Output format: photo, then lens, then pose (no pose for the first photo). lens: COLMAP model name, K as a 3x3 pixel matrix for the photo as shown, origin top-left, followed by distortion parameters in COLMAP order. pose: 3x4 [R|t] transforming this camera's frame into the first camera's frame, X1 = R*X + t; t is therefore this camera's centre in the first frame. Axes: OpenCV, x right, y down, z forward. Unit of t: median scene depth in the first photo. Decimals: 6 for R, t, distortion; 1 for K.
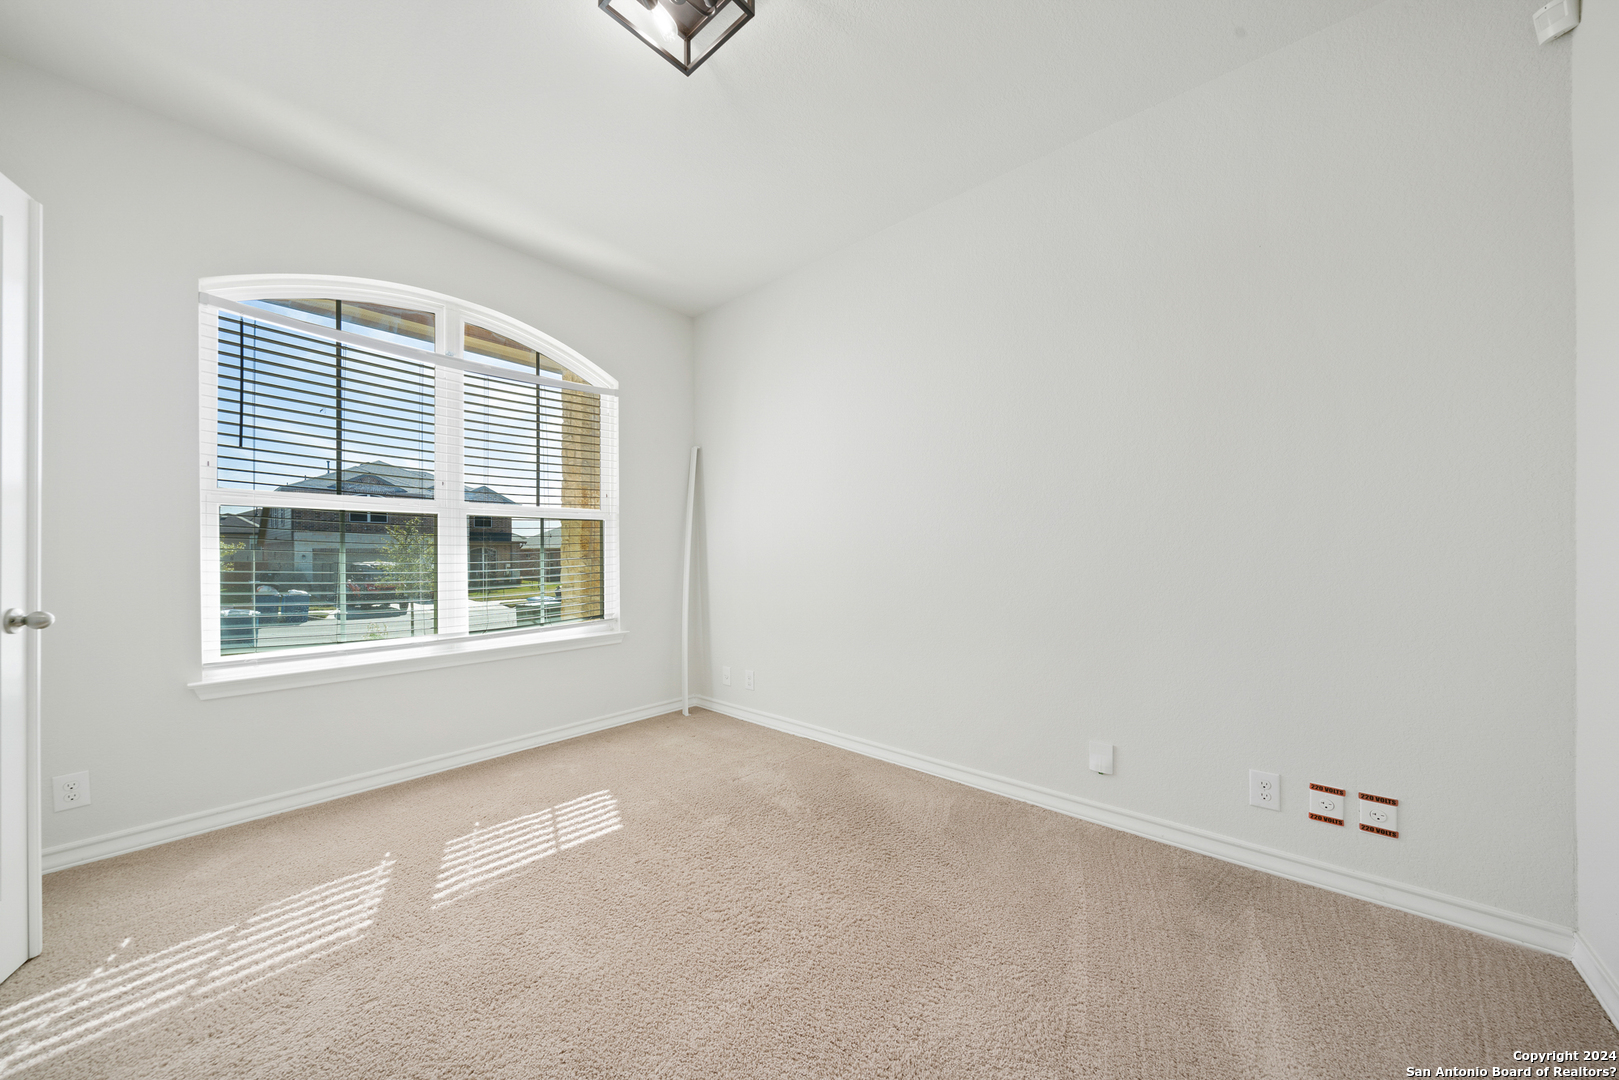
lens RADIAL K [[561.7, 0, 802.0], [0, 561.7, 548.1], [0, 0, 1]] dist [-0.000128, -0.000129]
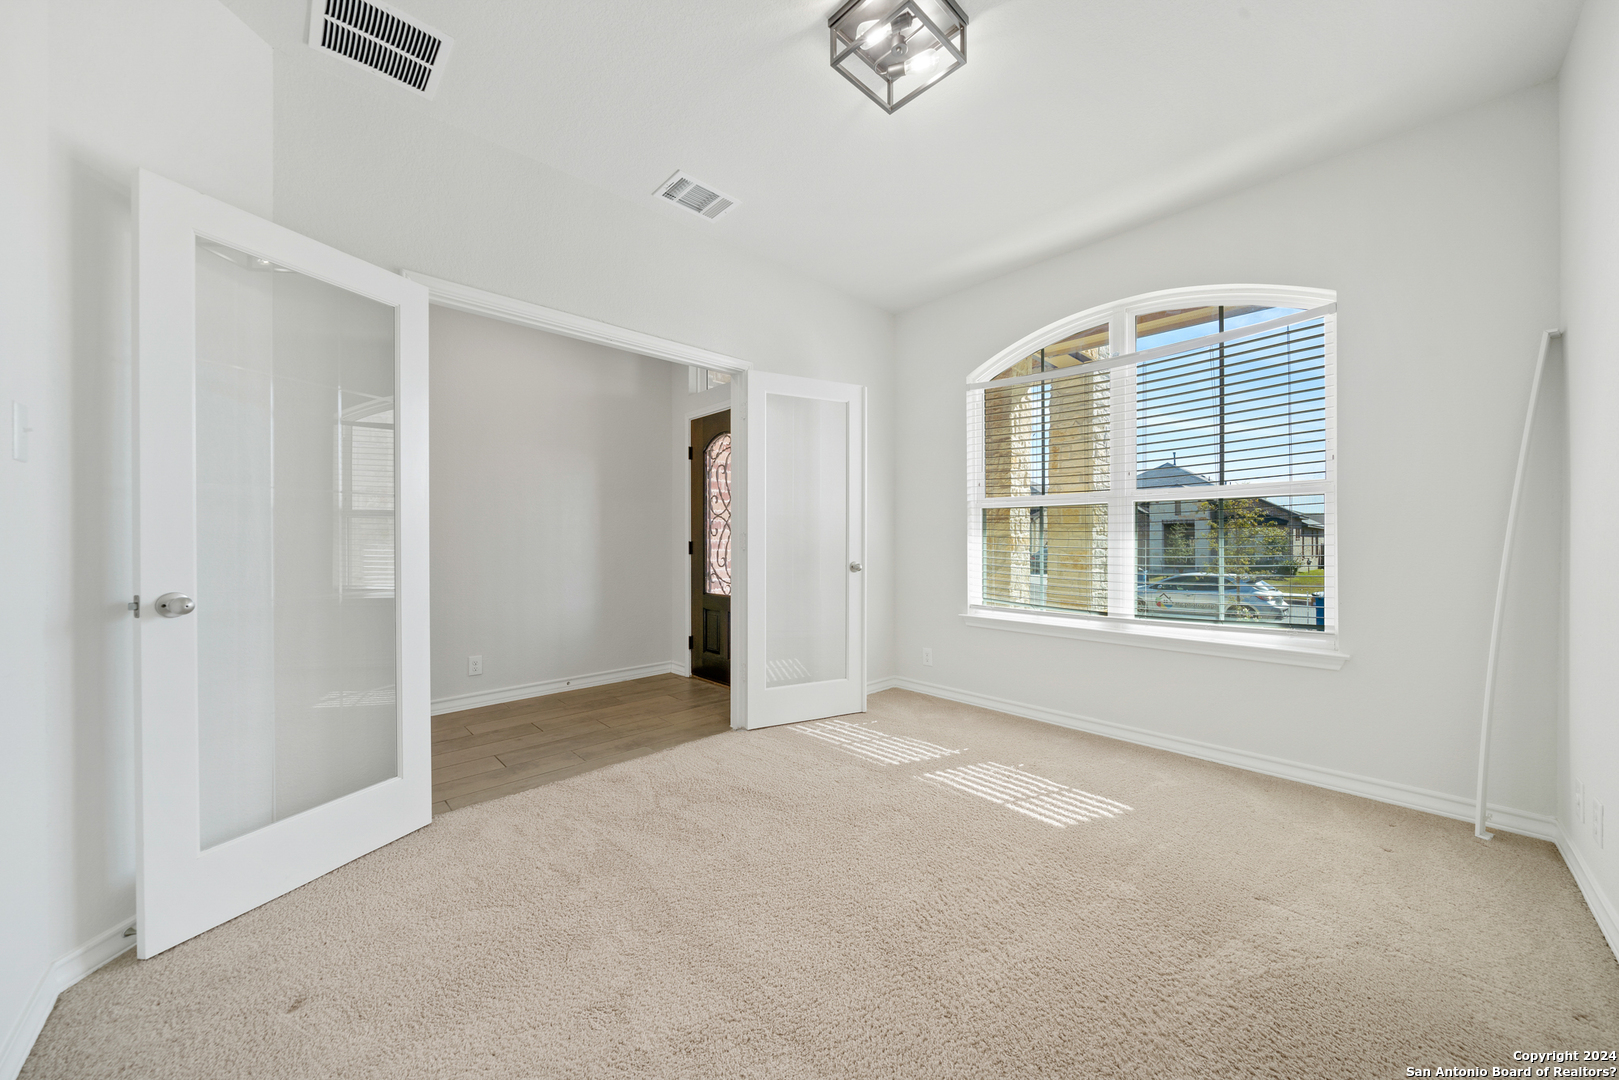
lens RADIAL K [[561.7, 0, 802.2], [0, 561.7, 548.2], [0, 0, 1]] dist [-0.000128, -0.000129]
pose [[-0.095462, 0.013312, -0.995344, 0.686600], [0.007235, 0.999893, 0.012678, 0.011910], [0.995407, -0.005991, -0.095548, 0.690503]]
